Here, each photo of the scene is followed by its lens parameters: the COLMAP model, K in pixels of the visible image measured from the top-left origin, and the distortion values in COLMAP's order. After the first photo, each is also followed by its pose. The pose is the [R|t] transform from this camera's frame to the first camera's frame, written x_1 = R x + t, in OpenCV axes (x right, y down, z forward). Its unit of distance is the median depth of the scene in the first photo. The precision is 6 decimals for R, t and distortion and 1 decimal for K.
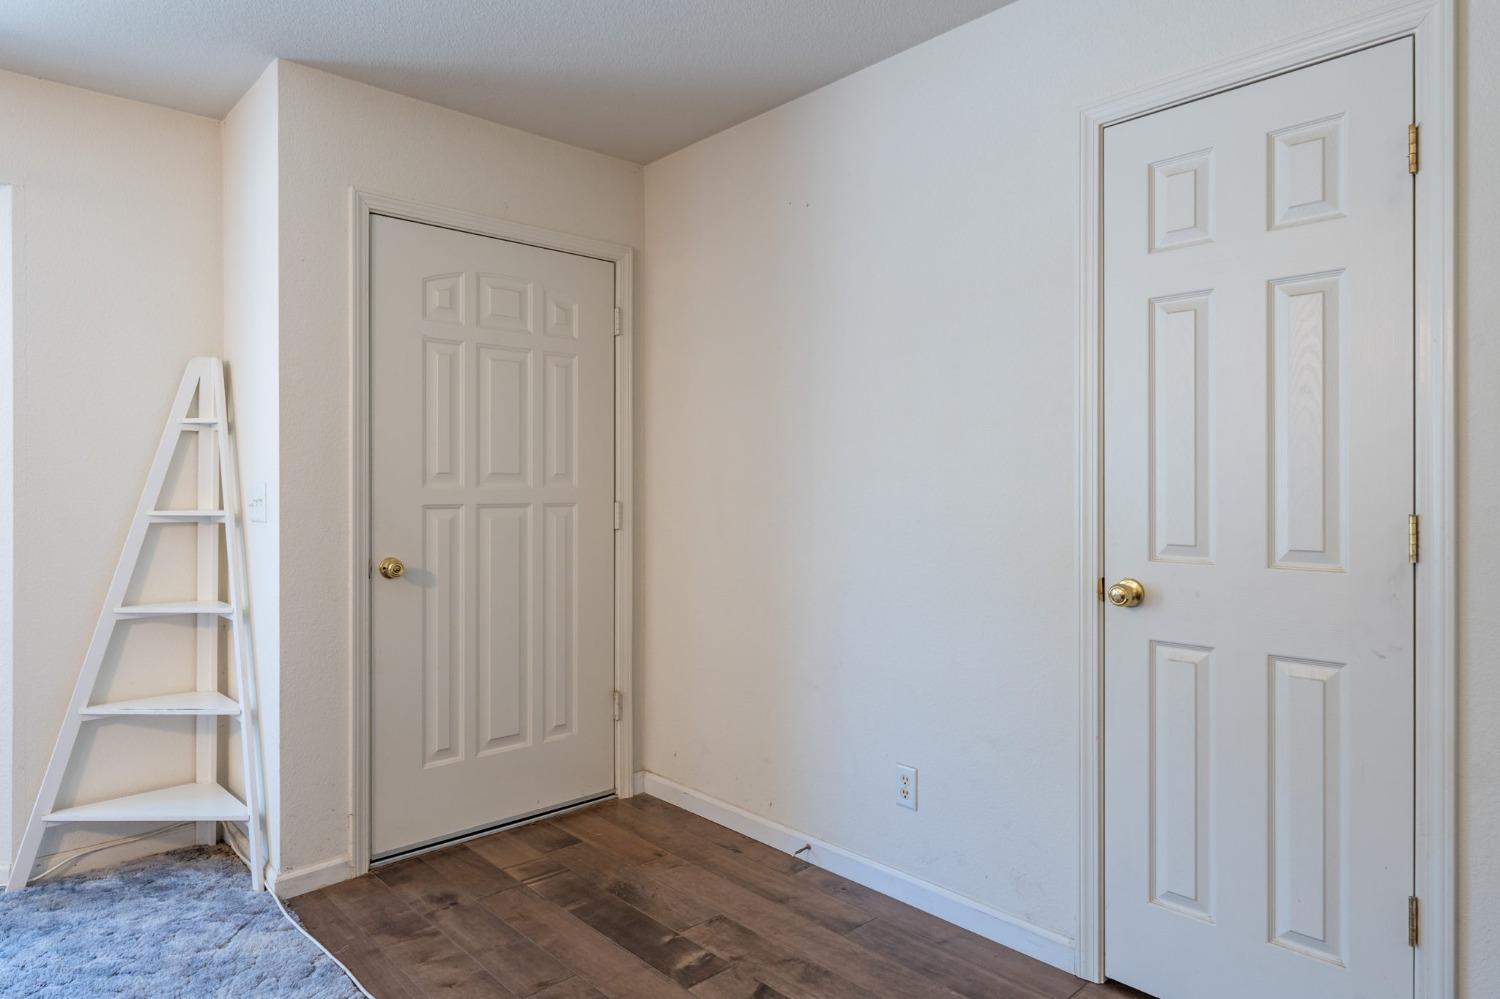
lens RADIAL K [[904.4, 0, 751.0], [0, 904.4, 471.3], [0, 0, 1]] dist [-0.000128, -0.001132]
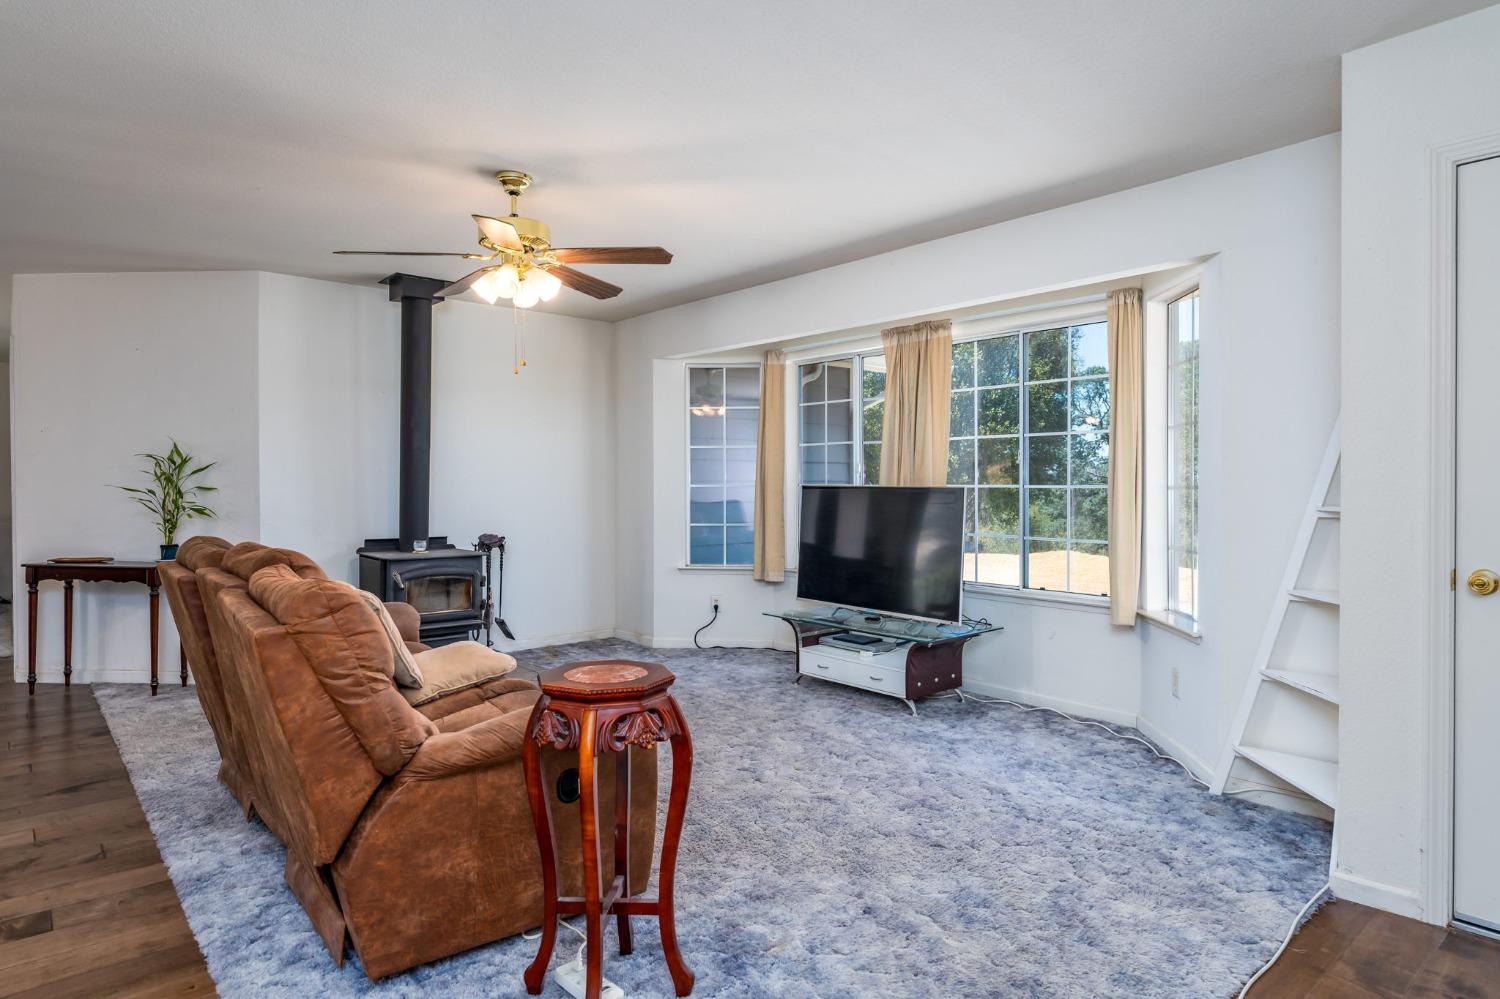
lens RADIAL K [[878.9, 0, 780.5], [0, 878.9, 490.1], [0, 0, 1]] dist [-0.001110, -0.000512]
pose [[-0.006991, 0.012186, -0.999901, 0.460072], [0.006354, 0.999906, 0.012142, 0.007519], [0.999955, -0.006268, -0.007068, 0.397249]]
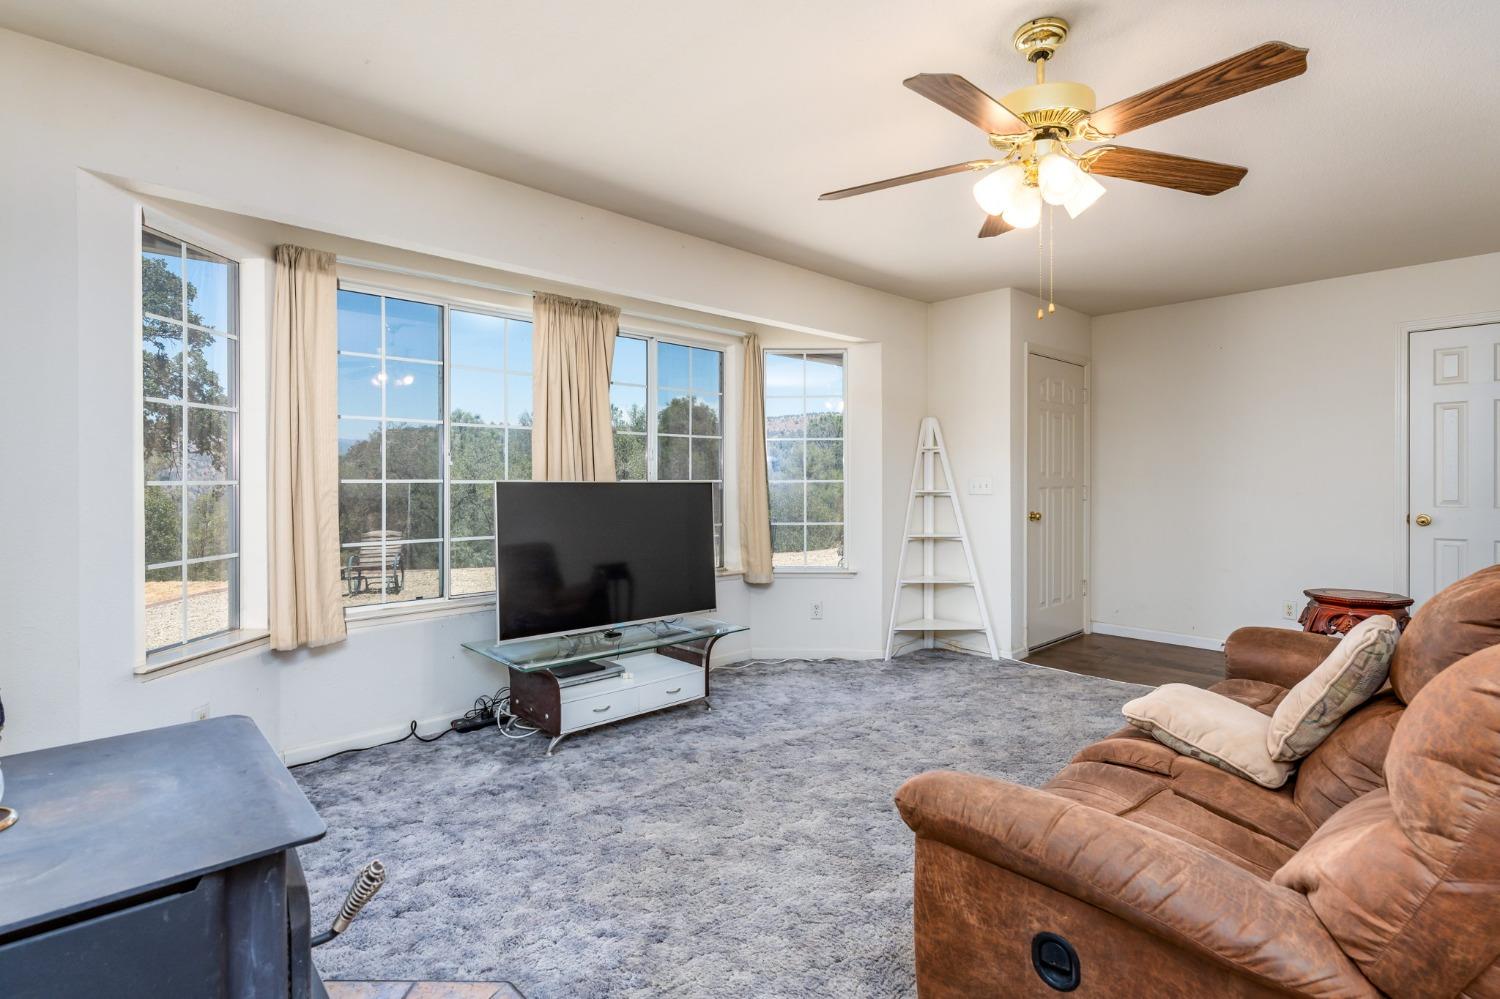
lens RADIAL K [[718.6, 0, 766.1], [0, 718.6, 477.0], [0, 0, 1]] dist [-0.000413, -0.000149]
pose [[0.999631, 0.002864, 0.027007, -1.191429], [-0.002967, 0.999988, 0.003783, 0.009996], [-0.026995, -0.003862, 0.999628, -0.767908]]
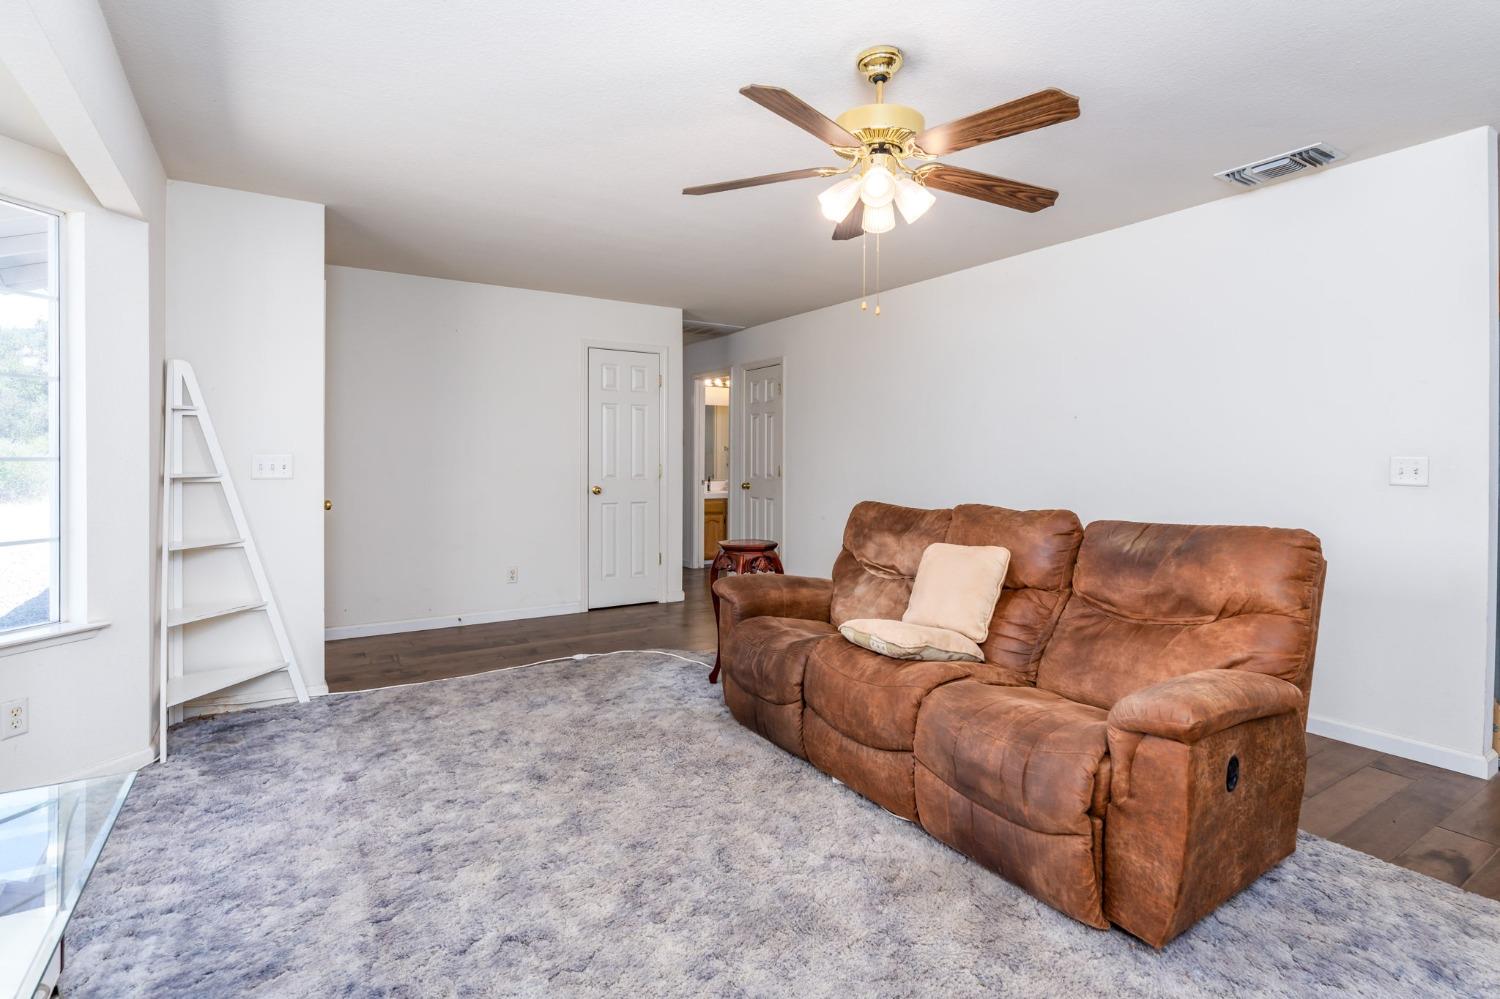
lens RADIAL K [[731.5, 0, 747.8], [0, 731.5, 467.0], [0, 0, 1]] dist [-0.001954, -0.000768]
pose [[0.176731, -0.003767, 0.984252, -1.751143], [-0.014048, 0.999881, 0.006349, 0.019301], [-0.984159, -0.014949, 0.176657, -0.018515]]
